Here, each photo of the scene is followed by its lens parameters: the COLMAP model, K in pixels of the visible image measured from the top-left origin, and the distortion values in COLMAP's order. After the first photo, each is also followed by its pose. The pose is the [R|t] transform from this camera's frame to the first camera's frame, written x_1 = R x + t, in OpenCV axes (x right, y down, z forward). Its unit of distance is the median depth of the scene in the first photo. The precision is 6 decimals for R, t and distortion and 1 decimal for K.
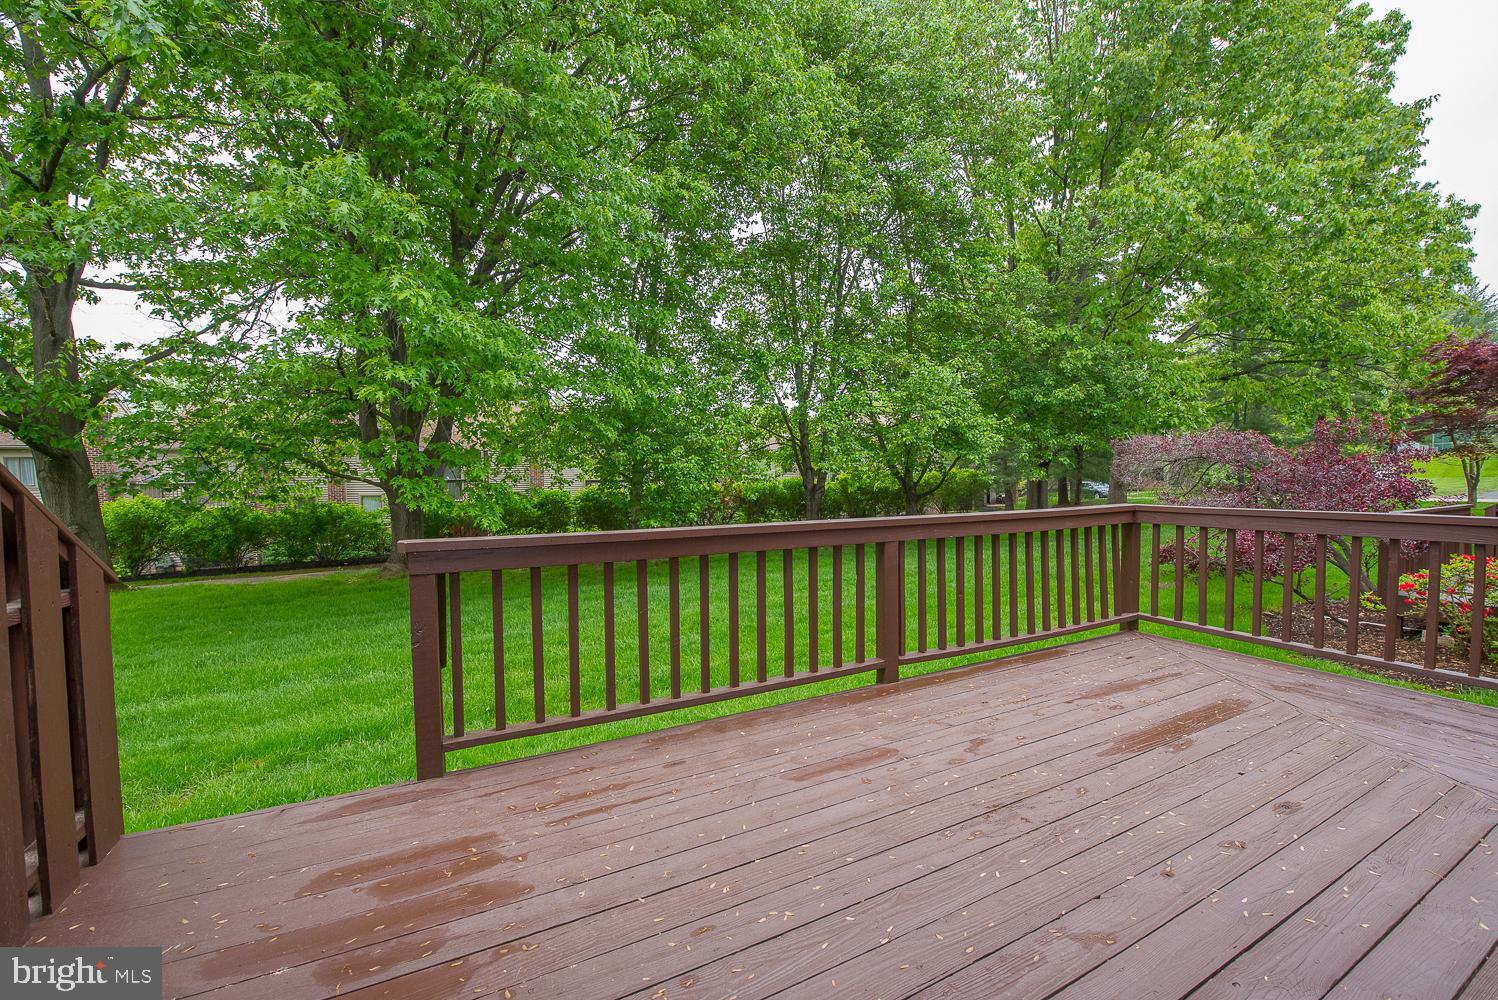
lens RADIAL K [[594.7, 0, 741.5], [0, 594.7, 503.5], [0, 0, 1]] dist [-0.013905, -0.000970]
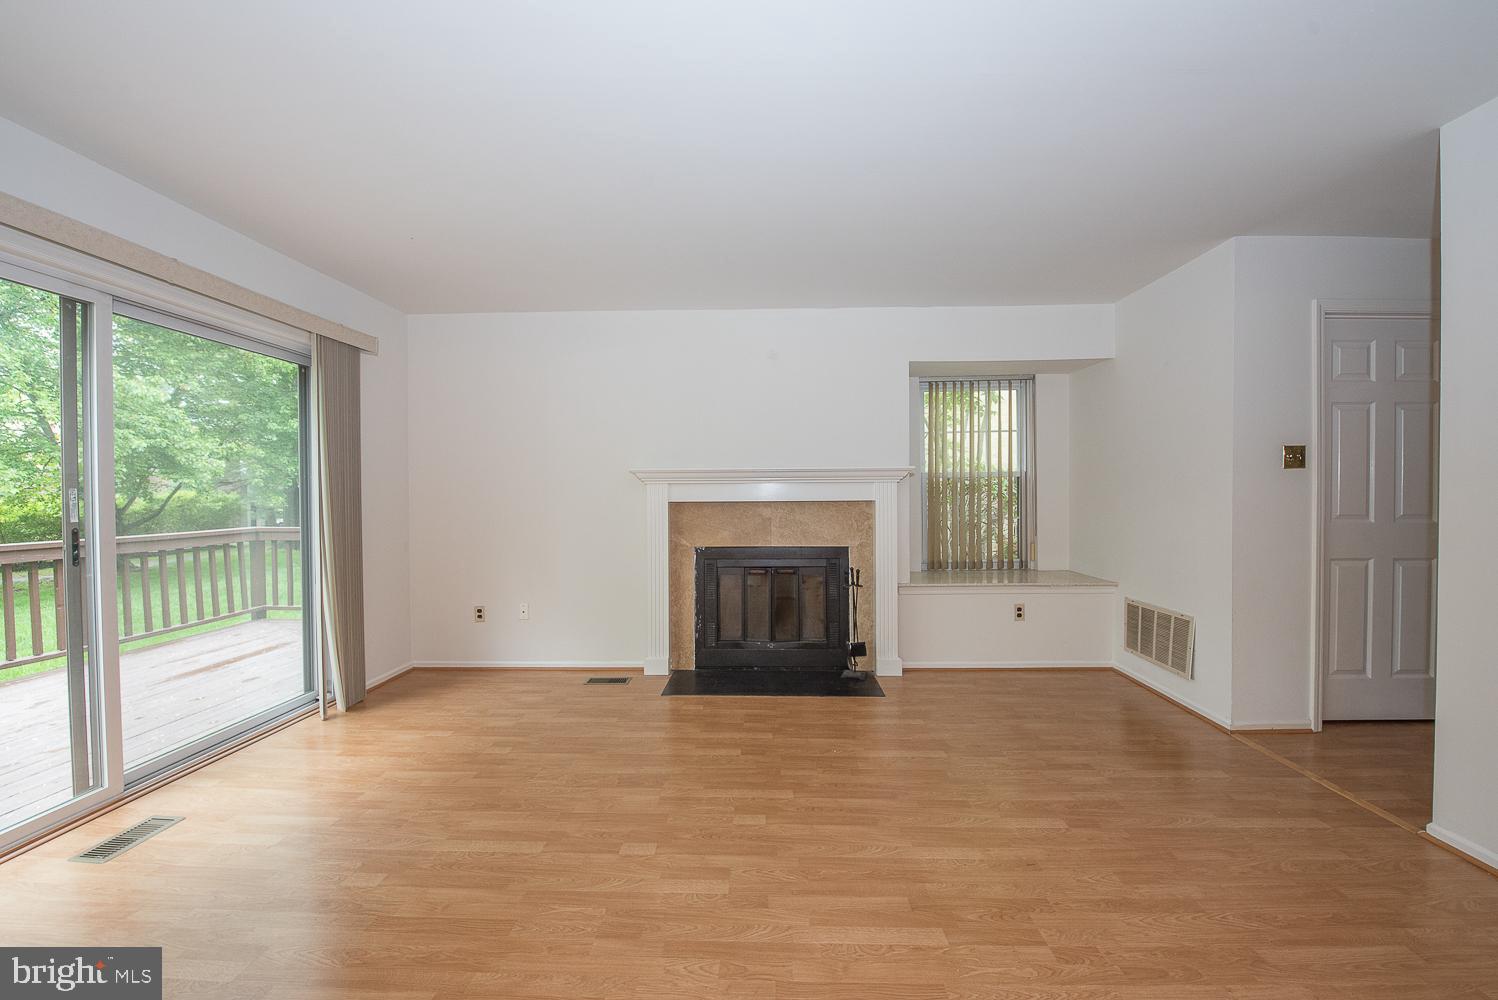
lens RADIAL K [[594.7, 0, 748.0], [0, 594.7, 505.2], [0, 0, 1]] dist [-0.013905, -0.000970]
pose [[0.475112, -0.010679, 0.879861, -0.002124], [0.042797, 0.999023, -0.010984, 0.004730], [-0.878884, 0.042873, 0.475105, -0.194614]]
